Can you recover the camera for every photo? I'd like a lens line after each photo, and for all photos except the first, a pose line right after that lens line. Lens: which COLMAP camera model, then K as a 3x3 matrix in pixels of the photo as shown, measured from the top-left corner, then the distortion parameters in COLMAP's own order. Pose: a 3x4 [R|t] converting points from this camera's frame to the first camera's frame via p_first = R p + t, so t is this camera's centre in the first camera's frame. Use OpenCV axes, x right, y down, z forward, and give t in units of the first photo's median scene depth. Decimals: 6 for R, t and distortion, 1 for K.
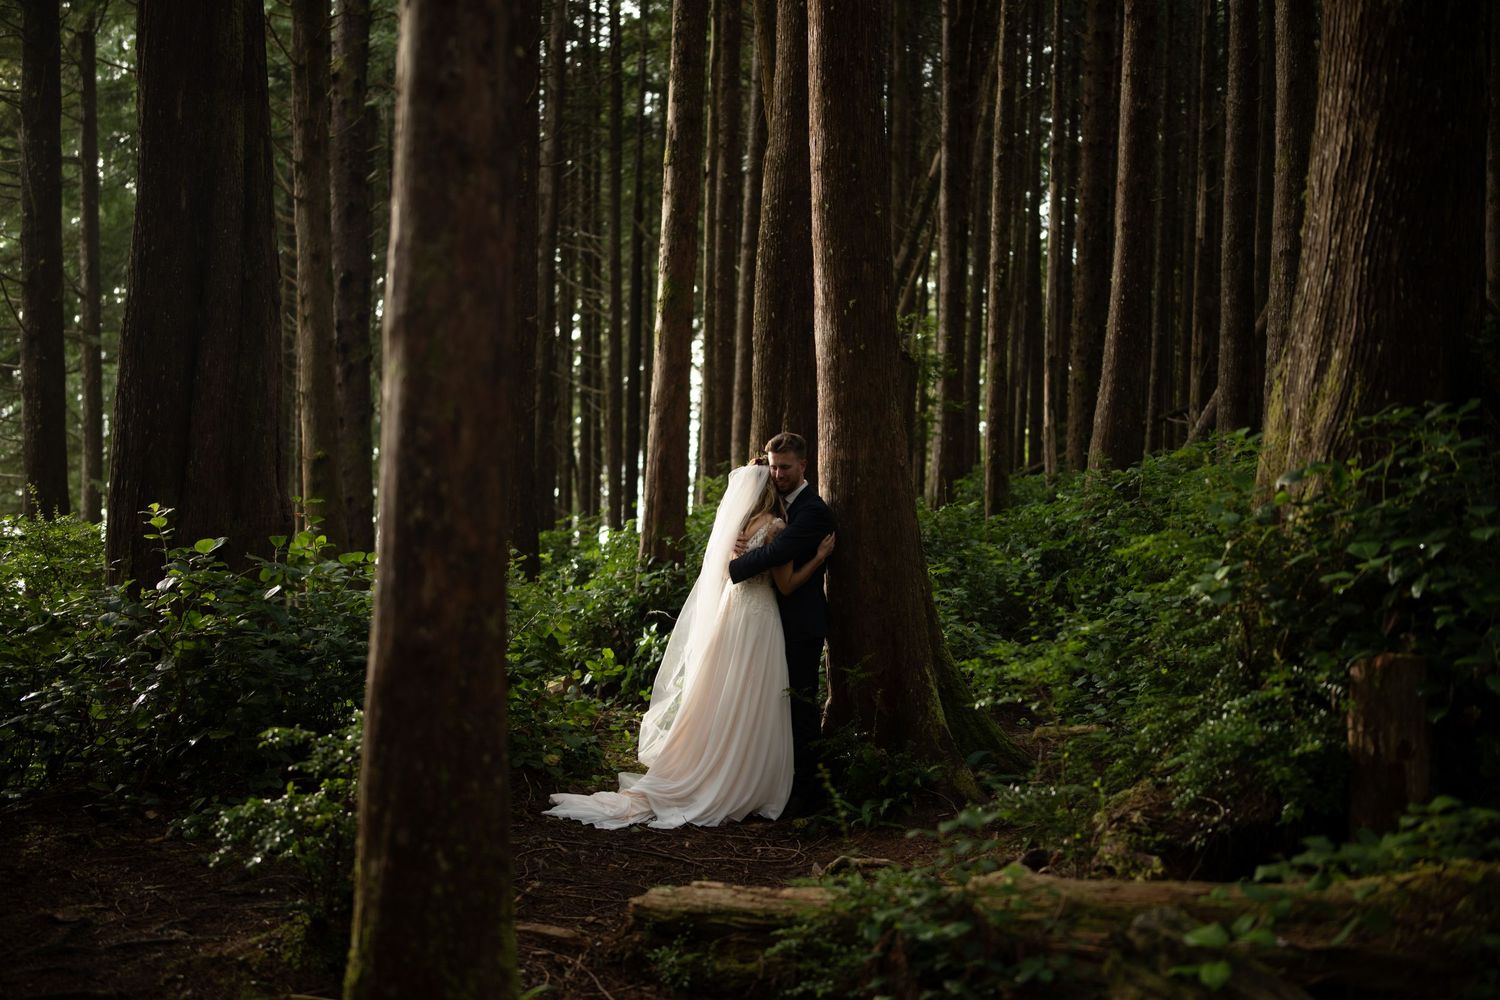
lens RADIAL K [[1498.4, 0, 750.0], [0, 1498.4, 500.0], [0, 0, 1]] dist [-0.042162, 0.009839]
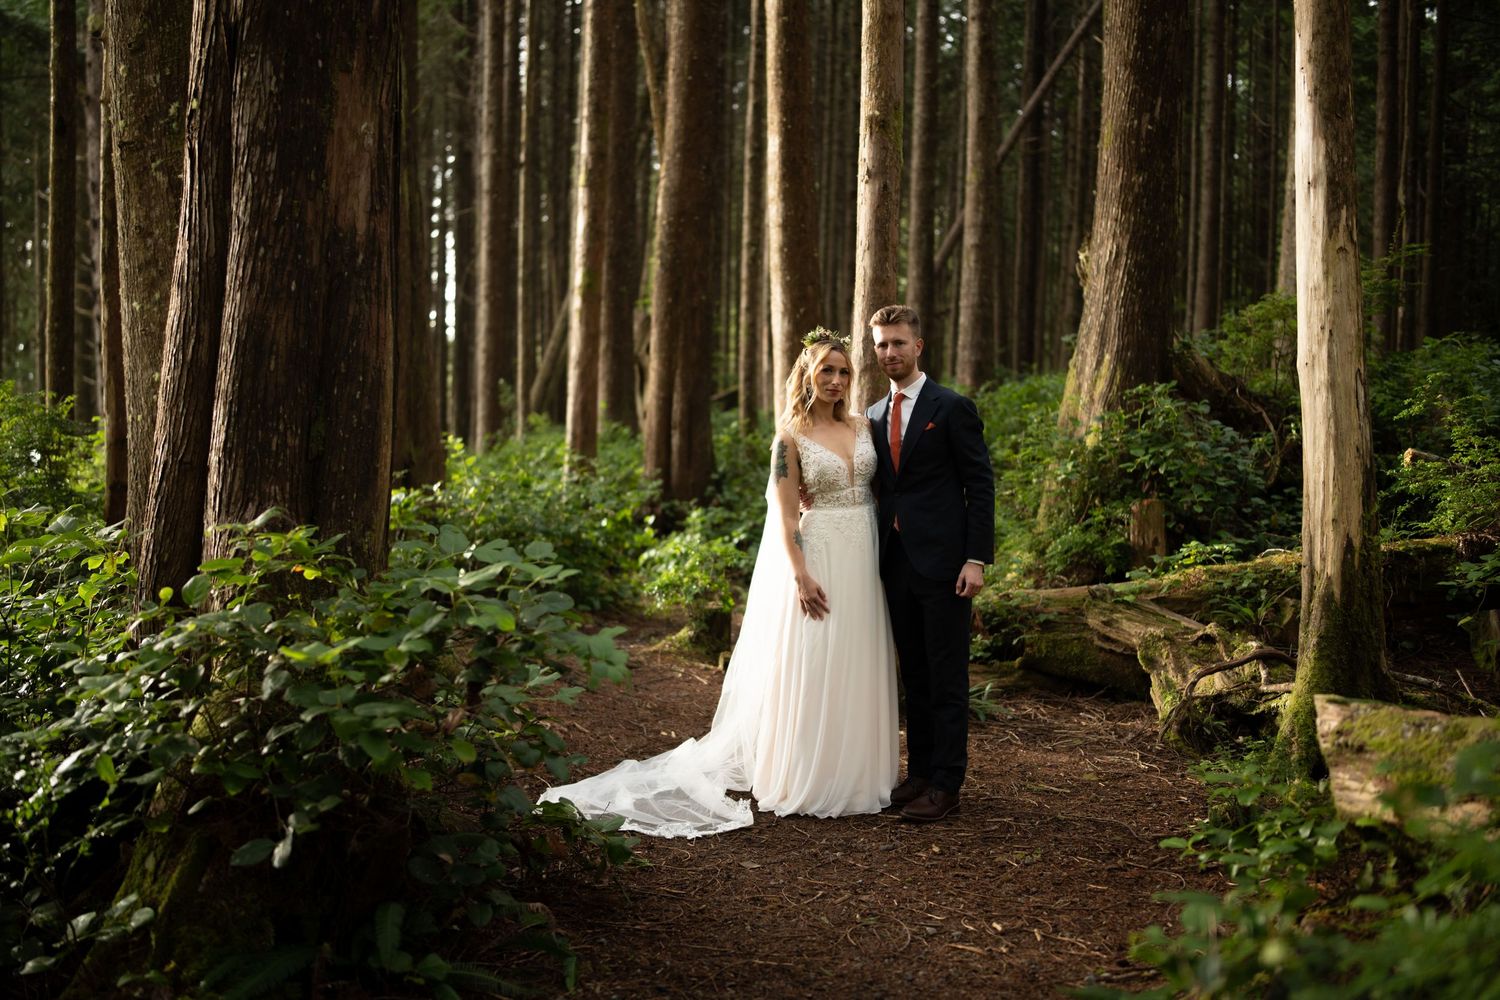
lens RADIAL K [[1520.7, 0, 750.0], [0, 1520.7, 500.0], [0, 0, 1]] dist [-0.005691, 0.002234]
pose [[0.965429, -0.019433, 0.259939, -0.598100], [0.007990, 0.998955, 0.045004, -0.001804], [-0.260542, -0.041371, 0.964576, -0.841384]]
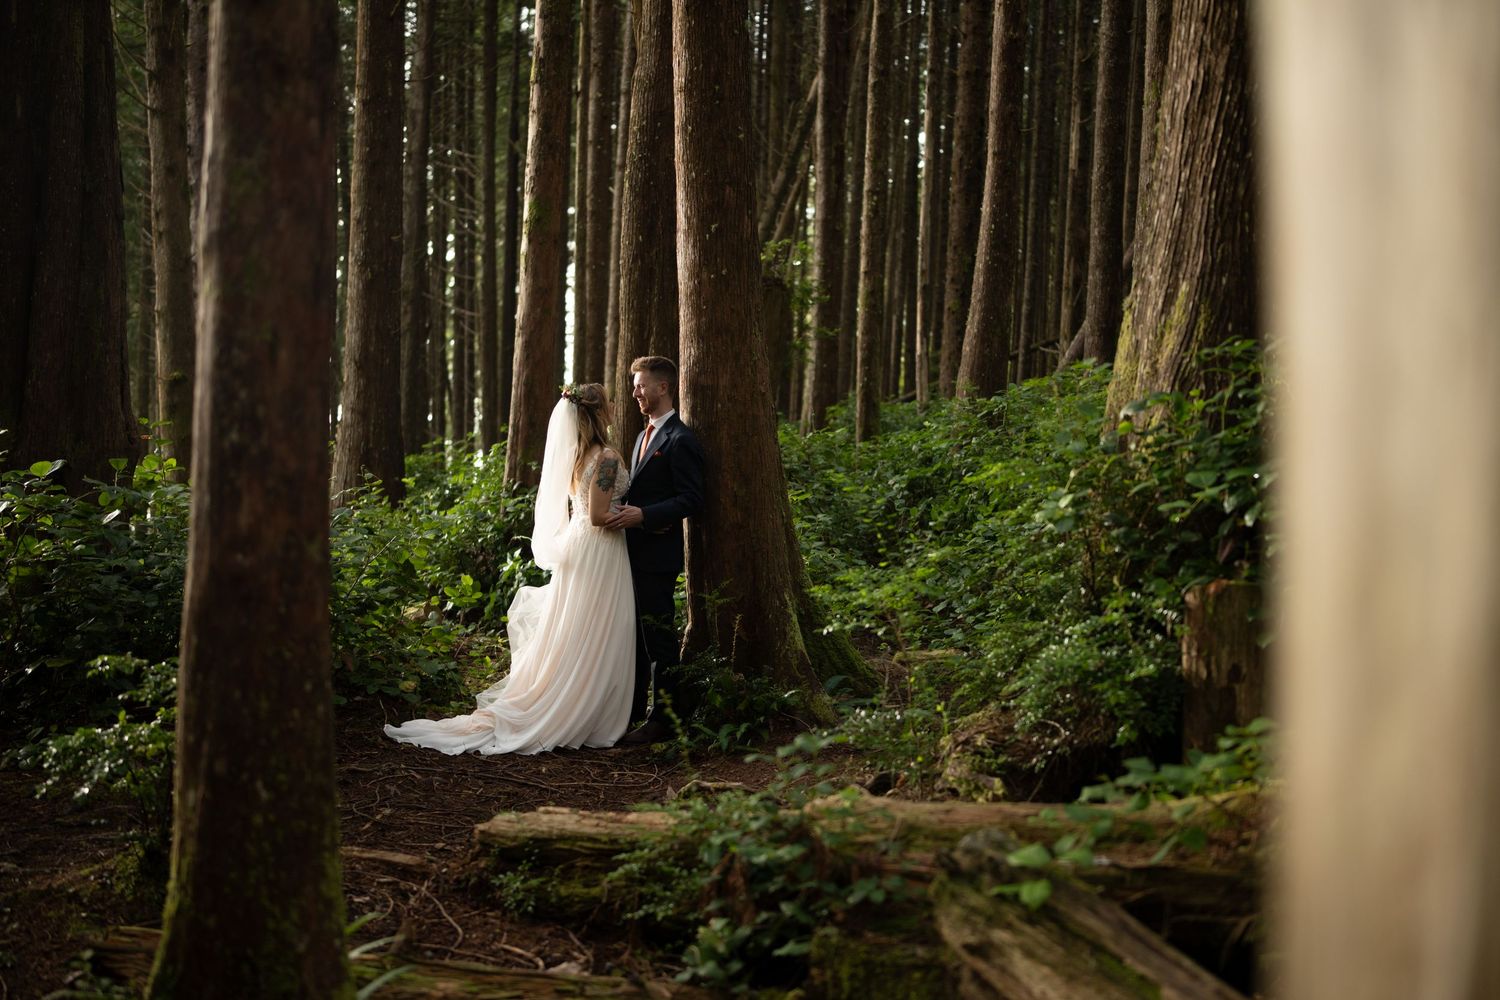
lens RADIAL K [[1499.6, 0, 748.9], [0, 1499.6, 491.7], [0, 0, 1]] dist [-0.043805, 0.013427]
pose [[0.996778, 0.004448, 0.080090, 0.017324], [-0.007974, 0.999011, 0.043749, -0.000199], [-0.079816, -0.044246, 0.995827, 0.002367]]
